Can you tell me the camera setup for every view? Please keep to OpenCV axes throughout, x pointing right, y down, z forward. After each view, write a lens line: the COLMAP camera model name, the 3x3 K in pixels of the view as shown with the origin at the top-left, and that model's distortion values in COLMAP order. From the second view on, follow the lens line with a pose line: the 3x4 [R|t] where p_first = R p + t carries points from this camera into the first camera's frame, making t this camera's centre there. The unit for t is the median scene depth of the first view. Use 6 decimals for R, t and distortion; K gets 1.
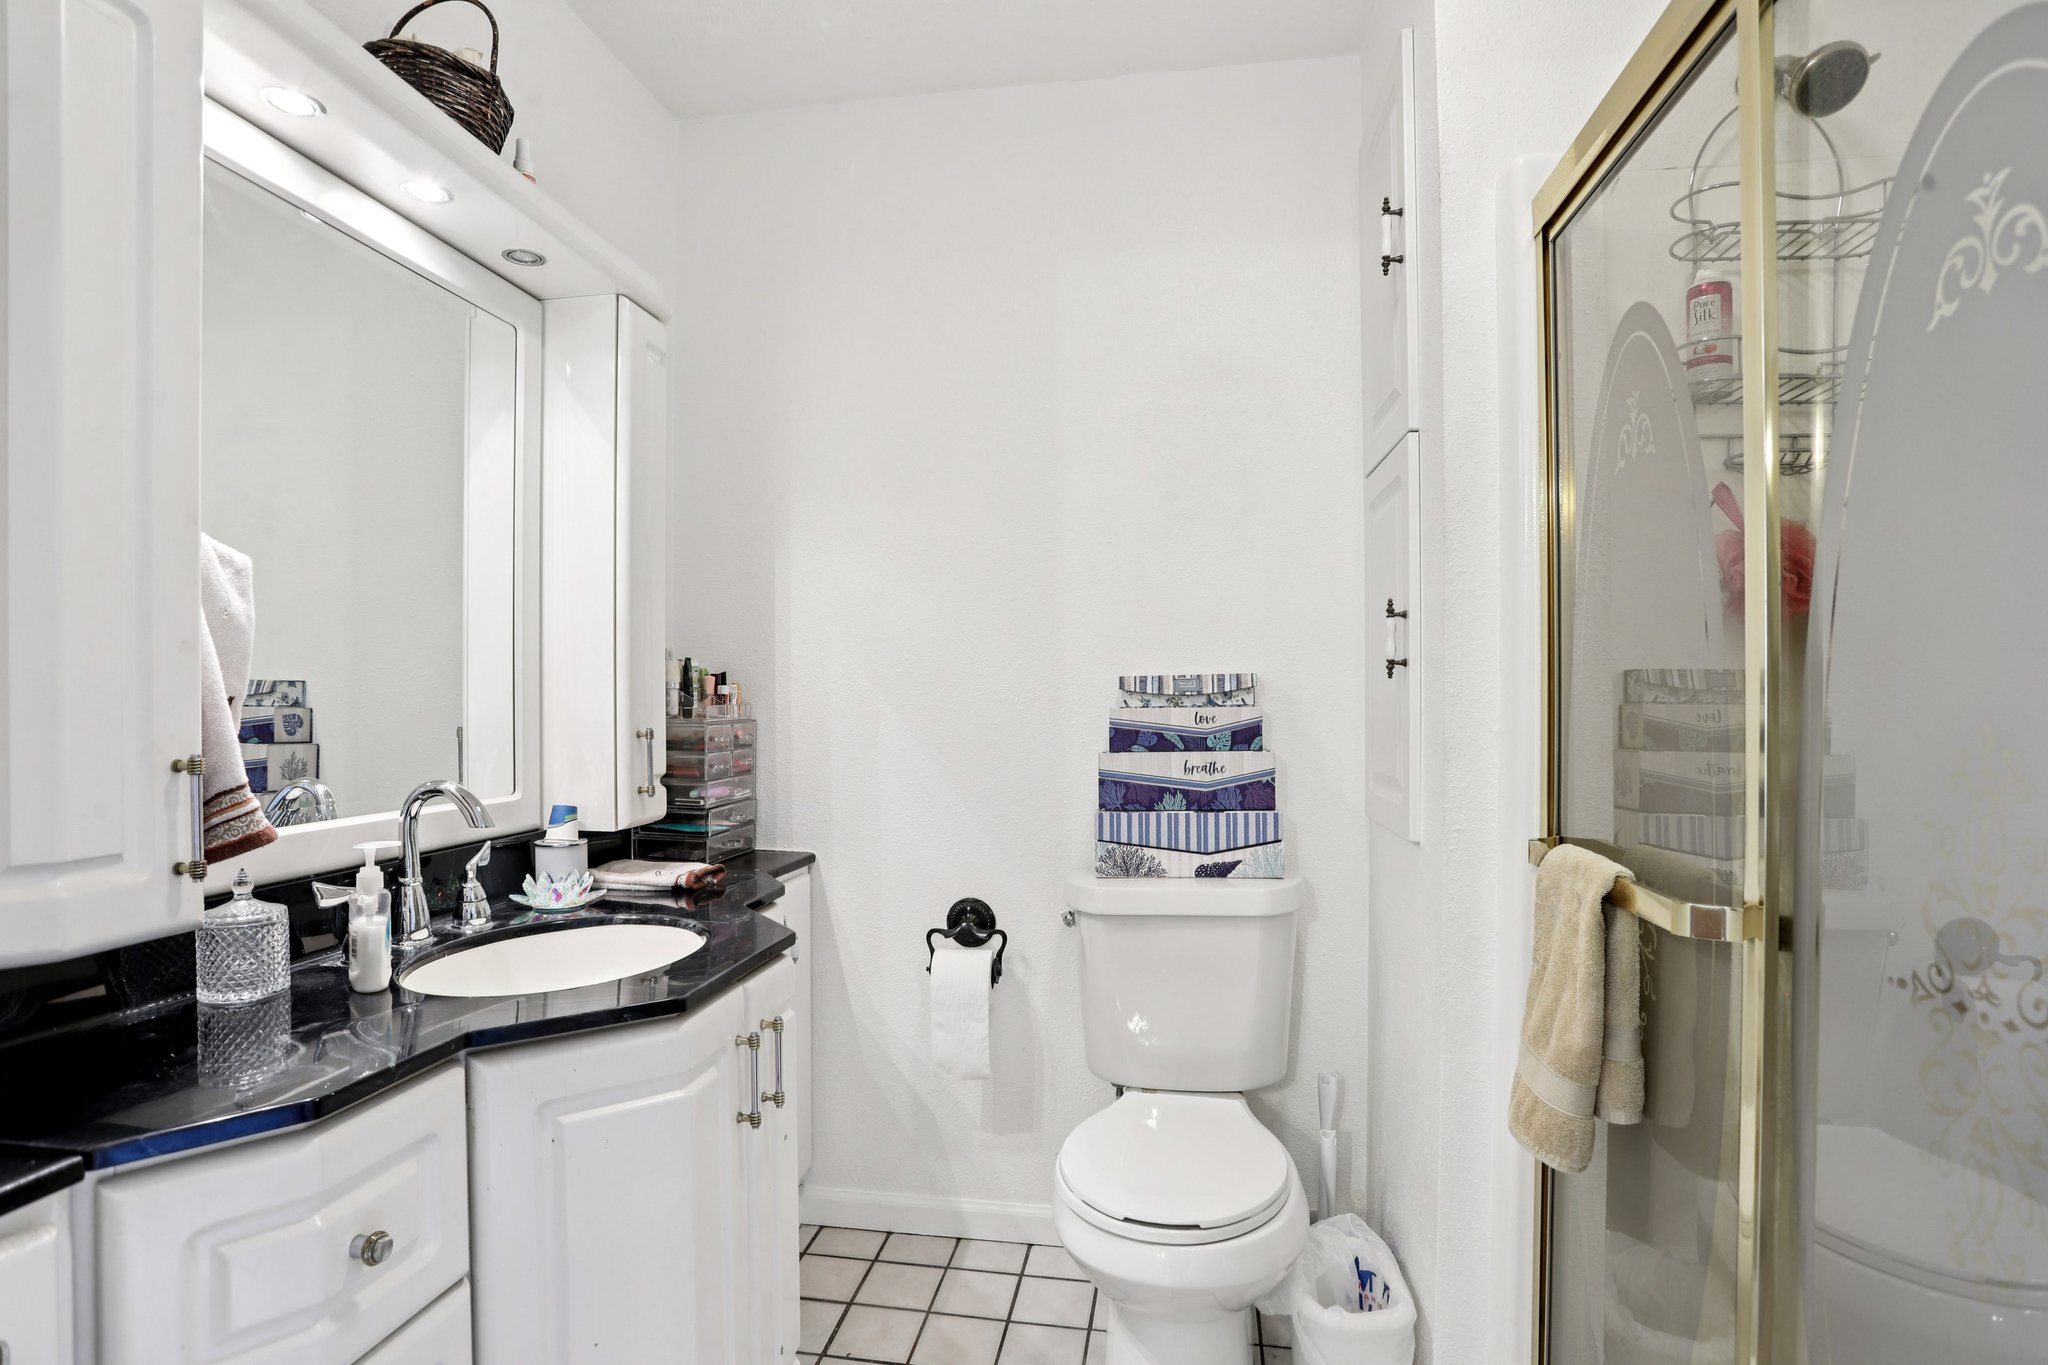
lens RADIAL K [[1043.1, 0, 1024.5], [0, 1043.1, 687.2], [0, 0, 1]] dist [-0.064941, 0.028226]
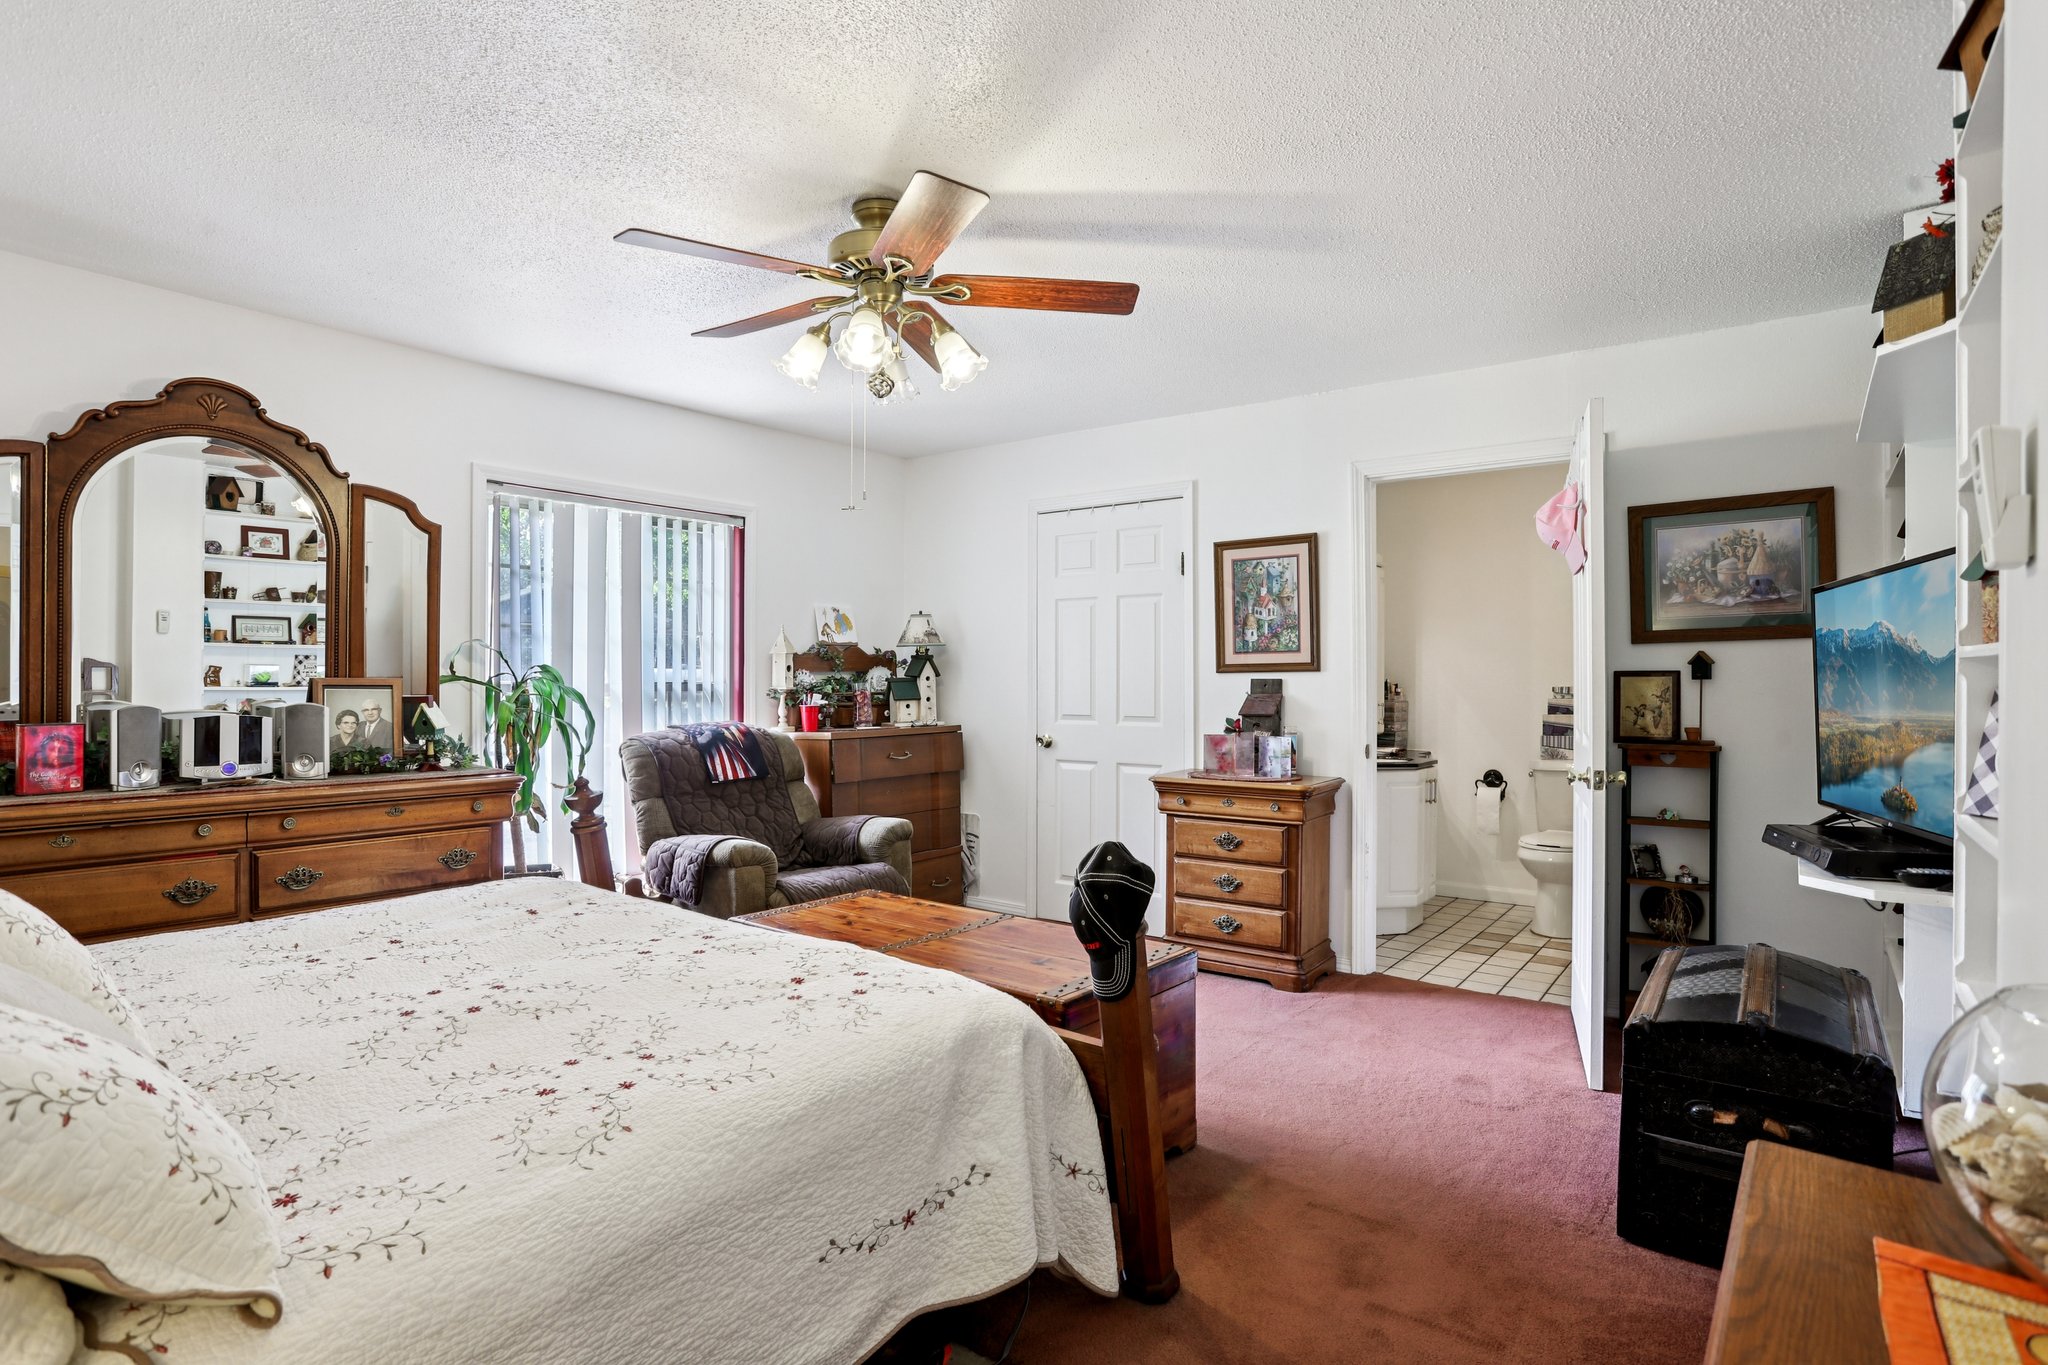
lens RADIAL K [[1043.1, 0, 1016.2], [0, 1043.1, 684.5], [0, 0, 1]] dist [-0.064941, 0.028226]
pose [[0.881029, 0.005138, -0.473035, 0.120854], [-0.002726, 0.999980, 0.005784, -0.026536], [0.473055, -0.003807, 0.881025, -1.926140]]
